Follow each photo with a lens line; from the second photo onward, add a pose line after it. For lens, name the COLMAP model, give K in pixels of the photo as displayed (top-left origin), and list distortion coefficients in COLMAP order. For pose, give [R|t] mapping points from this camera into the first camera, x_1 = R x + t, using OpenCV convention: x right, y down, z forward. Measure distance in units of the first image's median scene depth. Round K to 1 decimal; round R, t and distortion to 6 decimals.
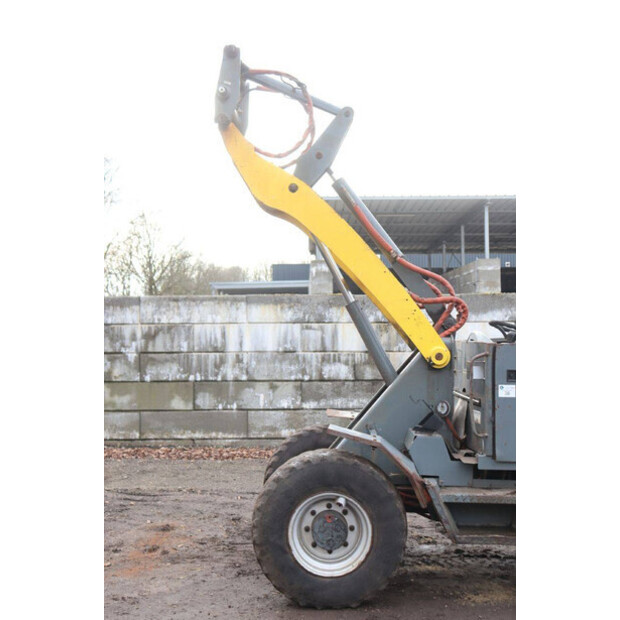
lens RADIAL K [[1065.4, 0, 310.3], [0, 1065.4, 310.3], [0, 0, 1]] dist [0.080500, 0.000000]
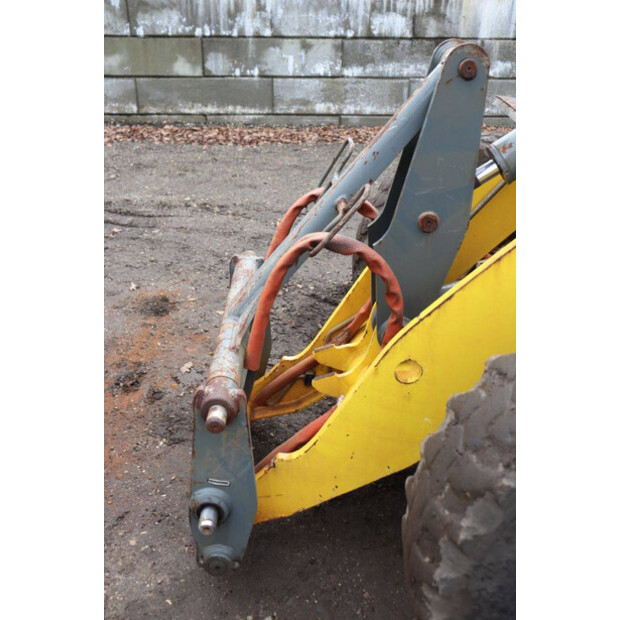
lens RADIAL K [[644.0, 0, 310.6], [0, 644.0, 309.9], [0, 0, 1]] dist [-0.018921, 0.000000]
pose [[0.999174, -0.003283, 0.040503, -0.050760], [-0.014895, 0.897762, 0.440229, 0.039086], [-0.037808, -0.440469, 0.896972, 0.502752]]
